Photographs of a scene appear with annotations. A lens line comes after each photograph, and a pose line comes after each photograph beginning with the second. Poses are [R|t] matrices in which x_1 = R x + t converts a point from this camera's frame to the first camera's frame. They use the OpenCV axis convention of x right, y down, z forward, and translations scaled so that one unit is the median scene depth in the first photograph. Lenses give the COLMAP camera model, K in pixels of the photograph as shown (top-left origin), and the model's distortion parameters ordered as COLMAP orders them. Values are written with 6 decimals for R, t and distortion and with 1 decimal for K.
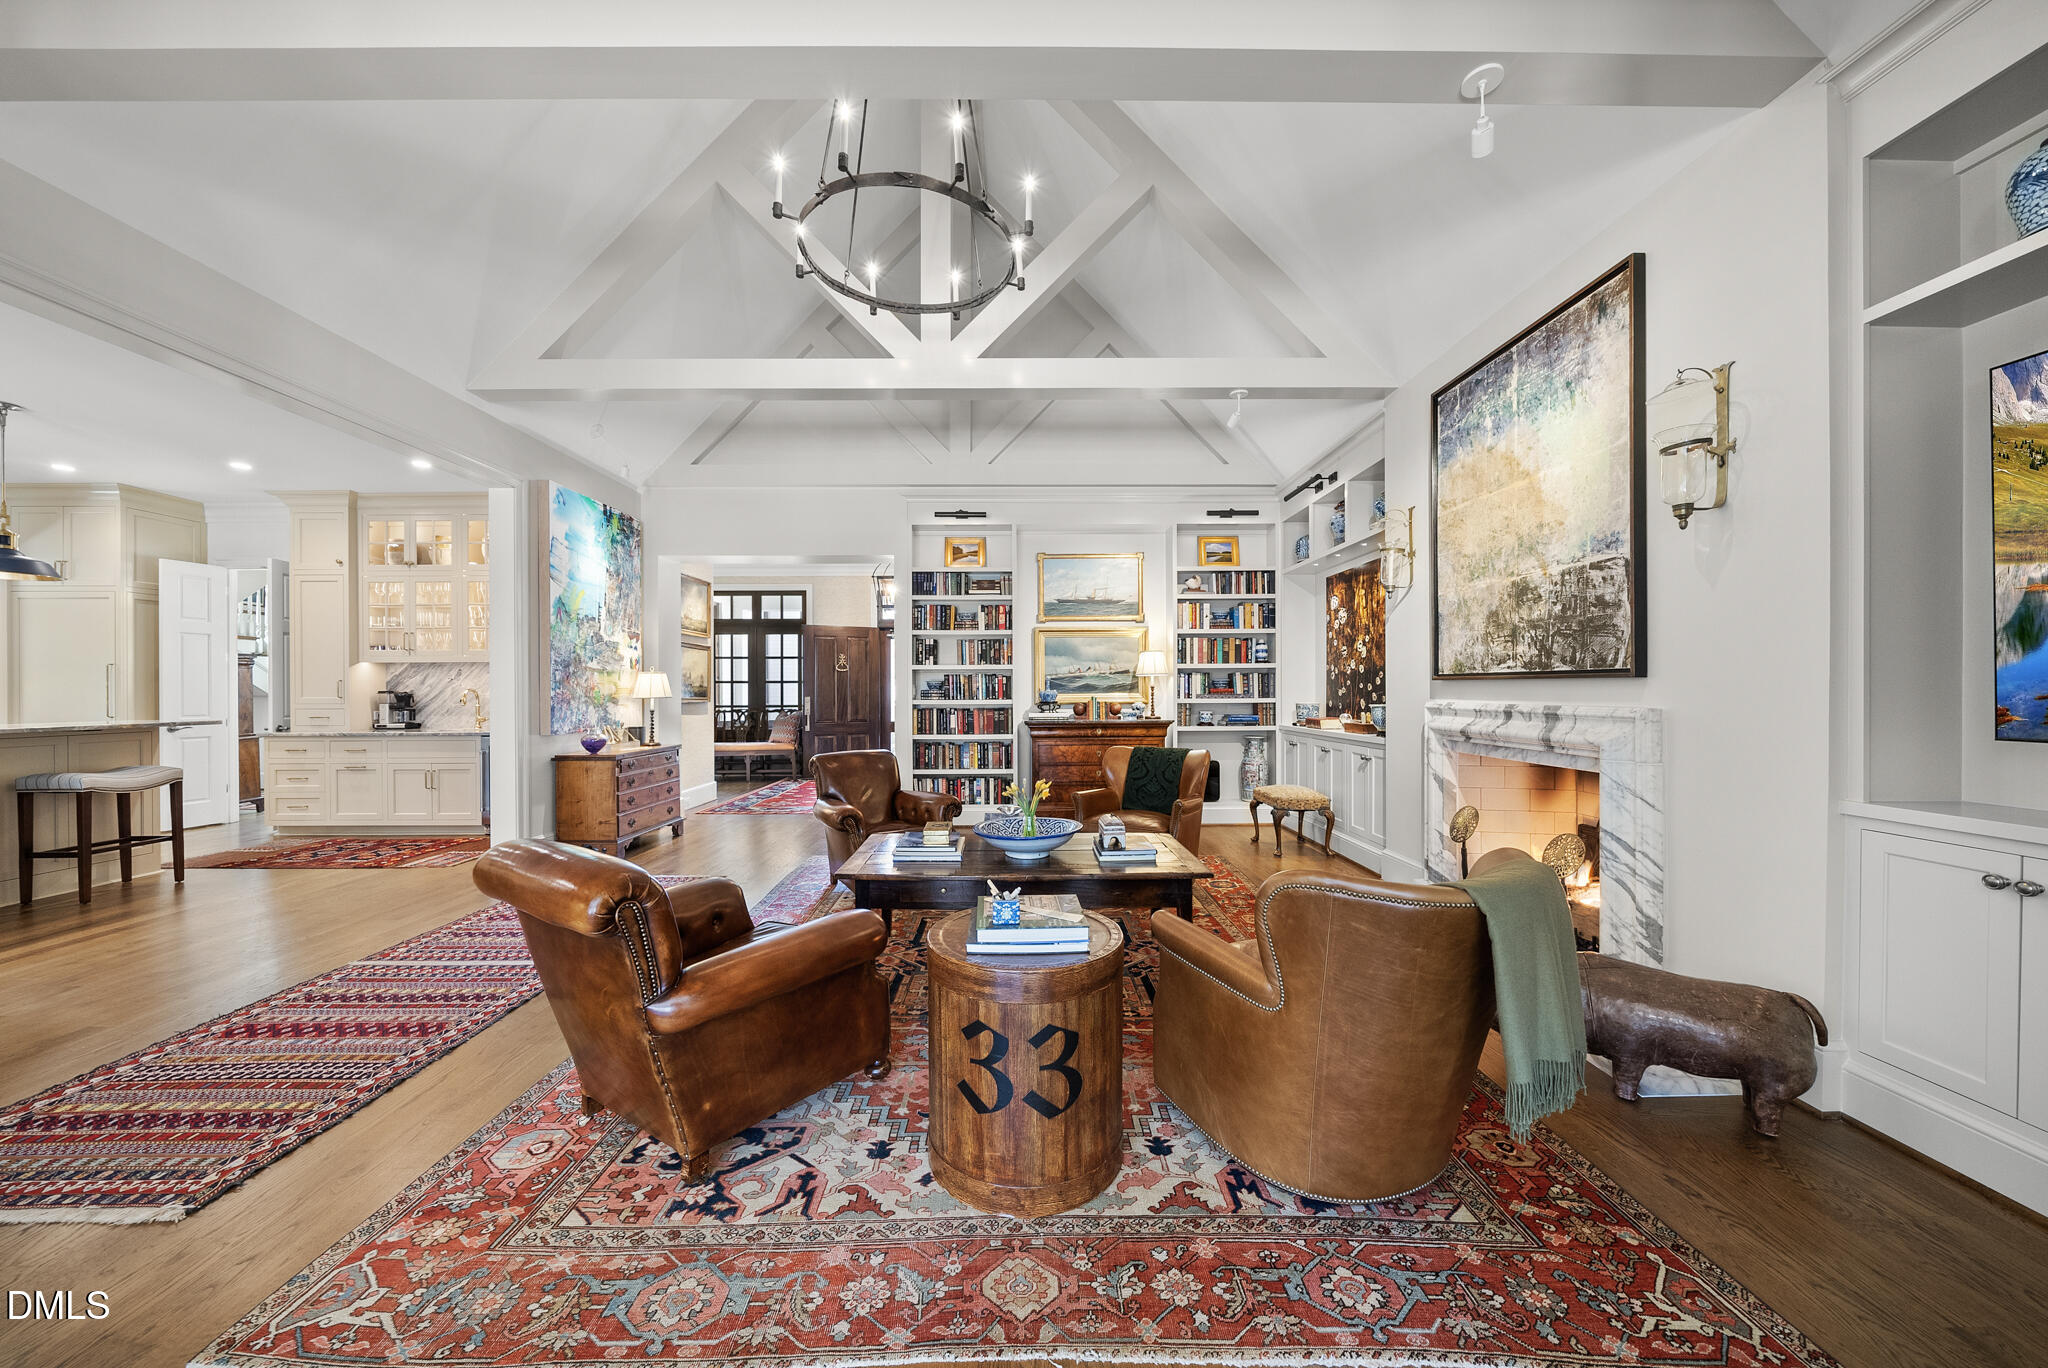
lens RADIAL K [[702.6, 0, 1022.0], [0, 702.6, 689.3], [0, 0, 1]] dist [-0.008587, 0.000081]
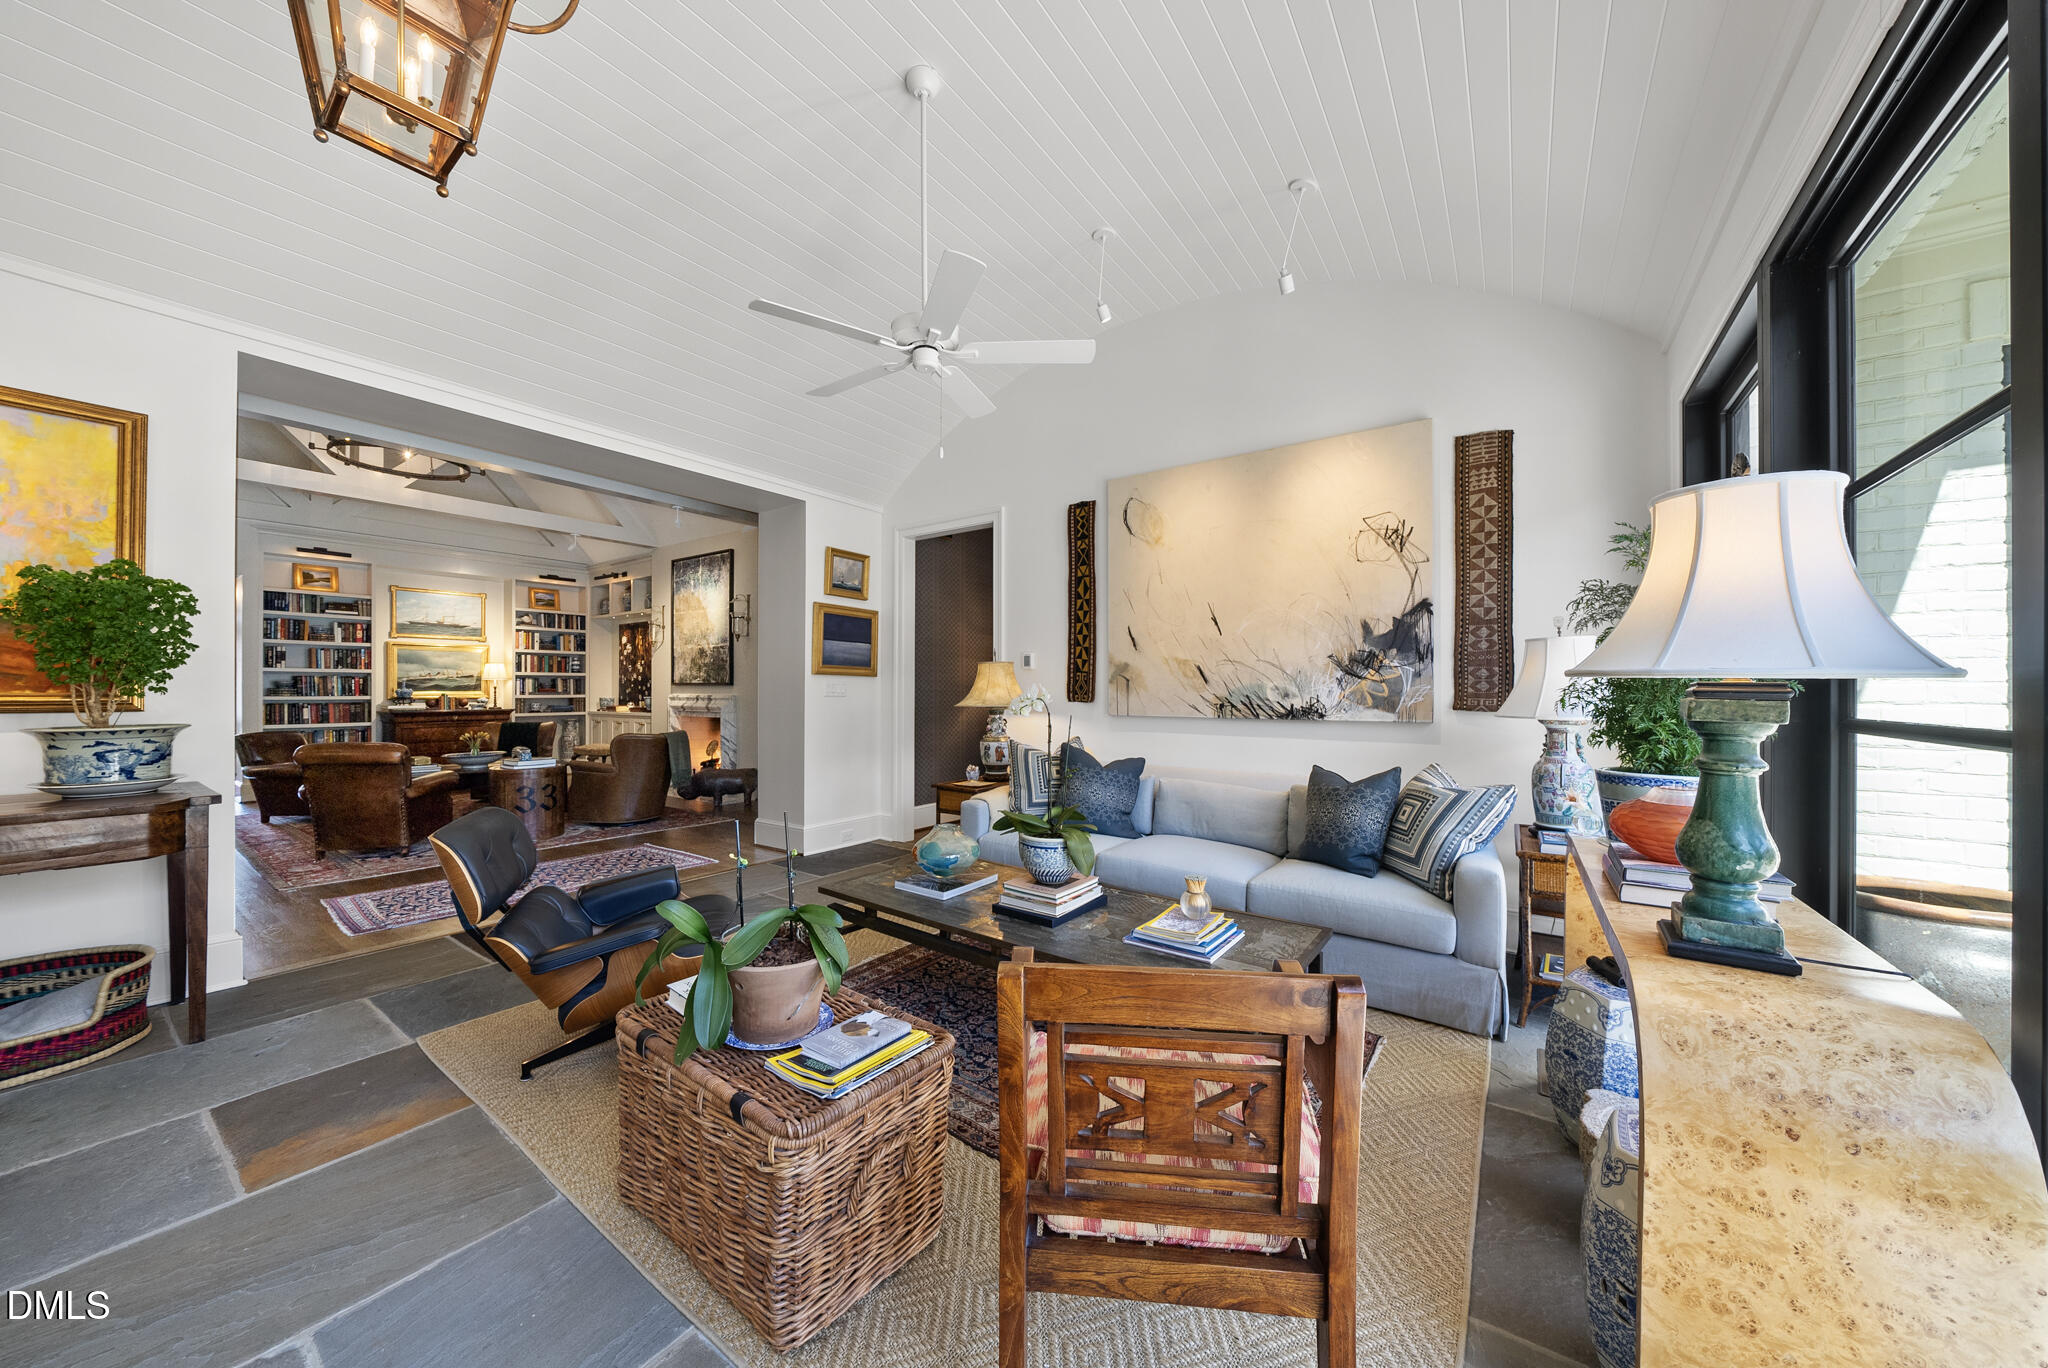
lens RADIAL K [[702.6, 0, 1022.0], [0, 702.6, 689.3], [0, 0, 1]] dist [-0.008587, 0.000081]
pose [[0.581569, 0.005557, 0.813478, -0.611618], [-0.003593, 0.999984, -0.004263, 0.005890], [-0.813489, -0.000444, 0.581580, -1.266130]]
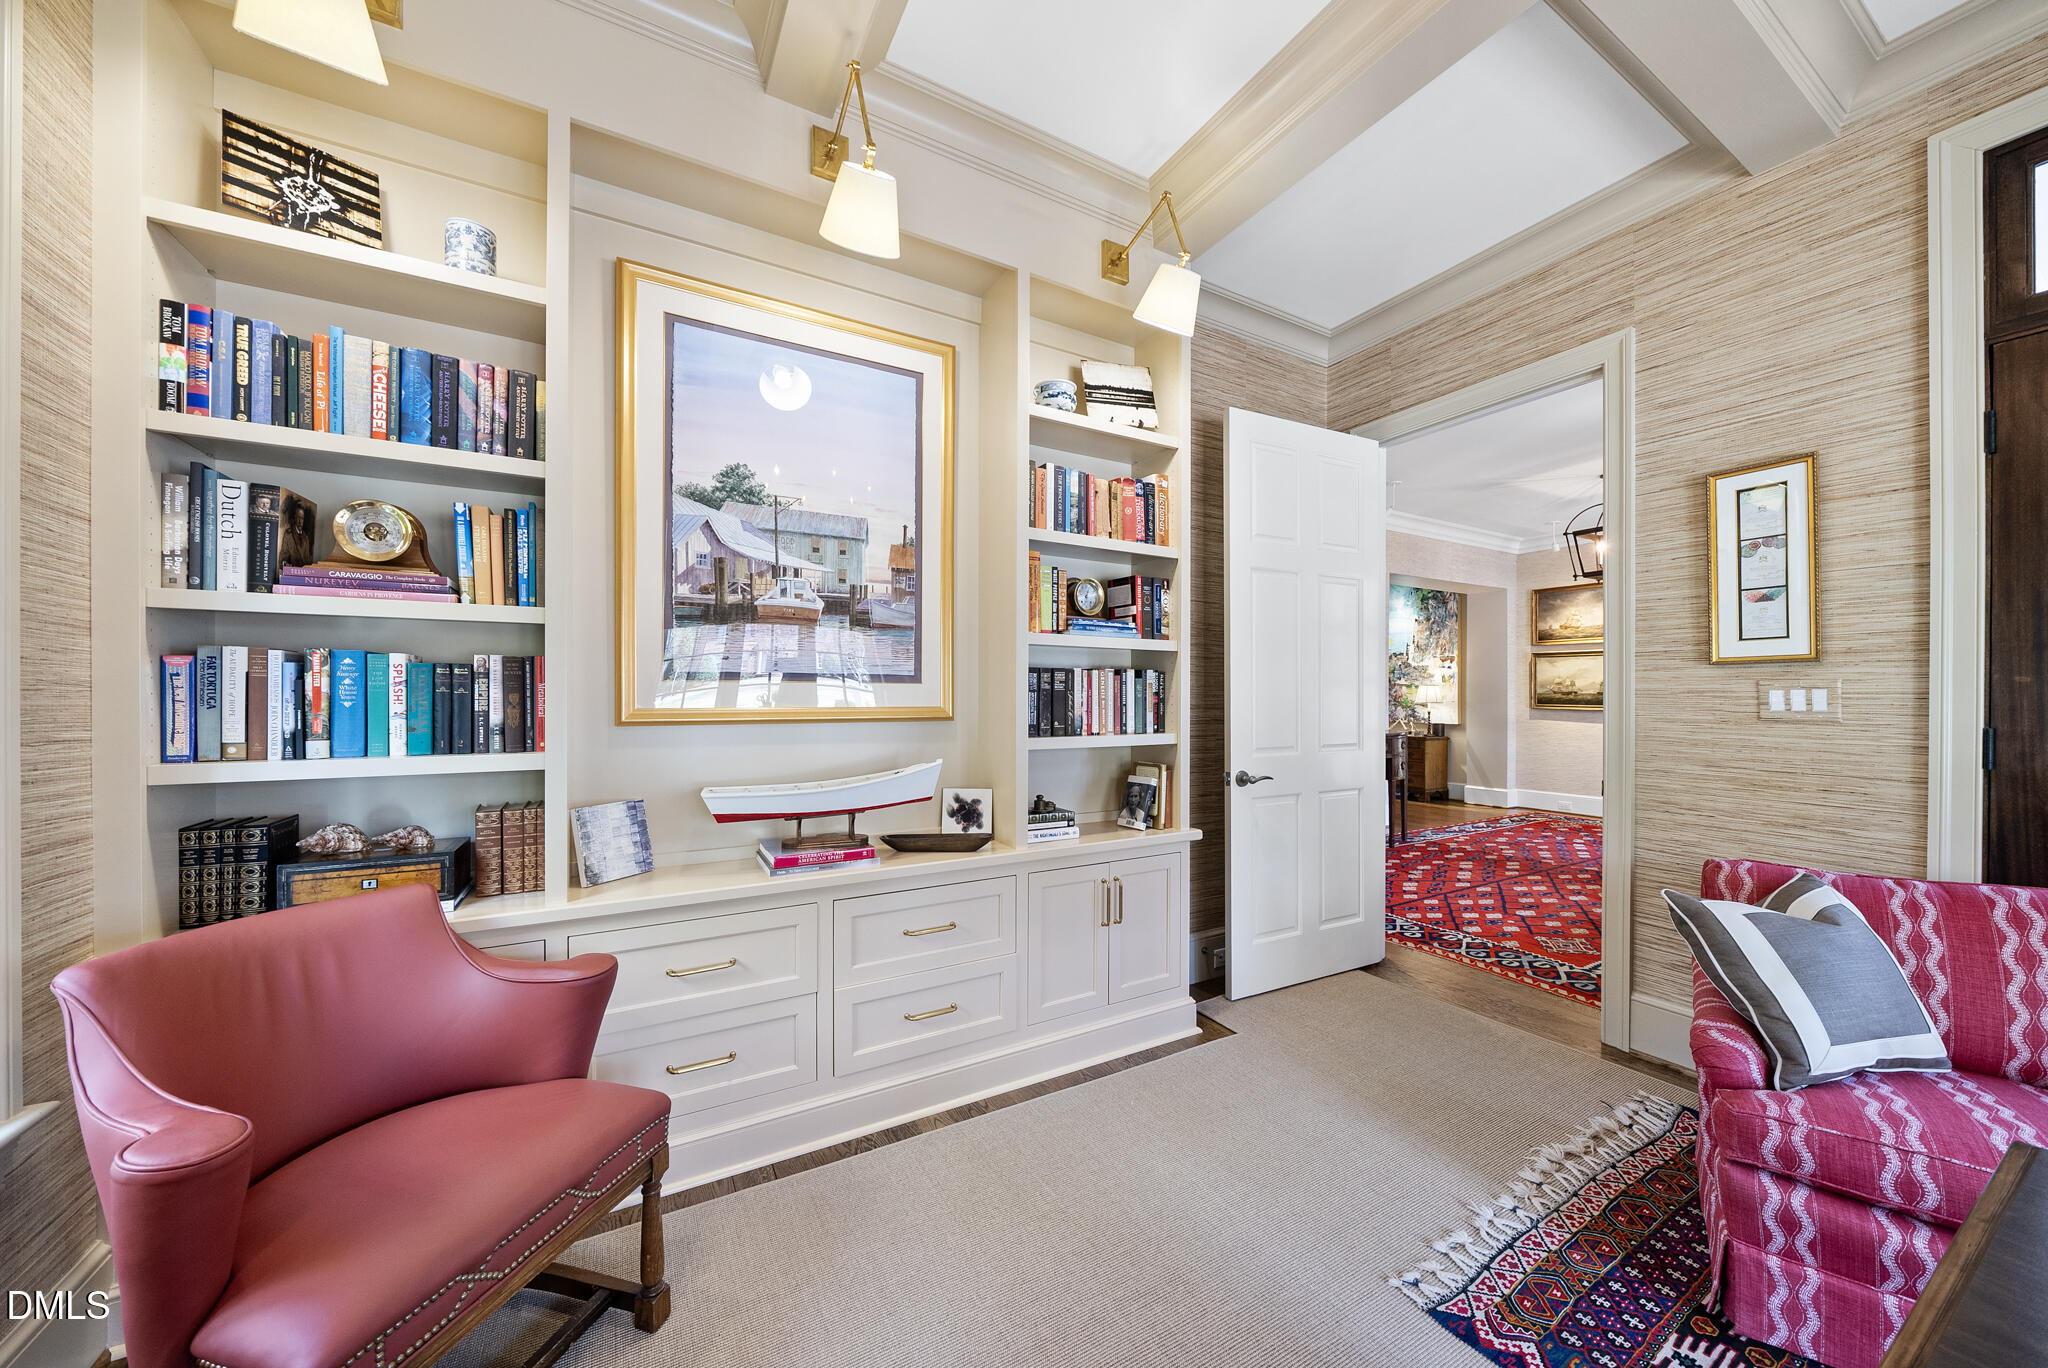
lens RADIAL K [[714.0, 0, 1028.5], [0, 714.0, 693.9], [0, 0, 1]] dist [-0.008106, 0.000018]
pose [[-0.873402, 0.003207, -0.486990, 1.365464], [0.002851, 0.999995, 0.001473, -0.017164], [0.486992, -0.000102, -0.873406, 2.879504]]
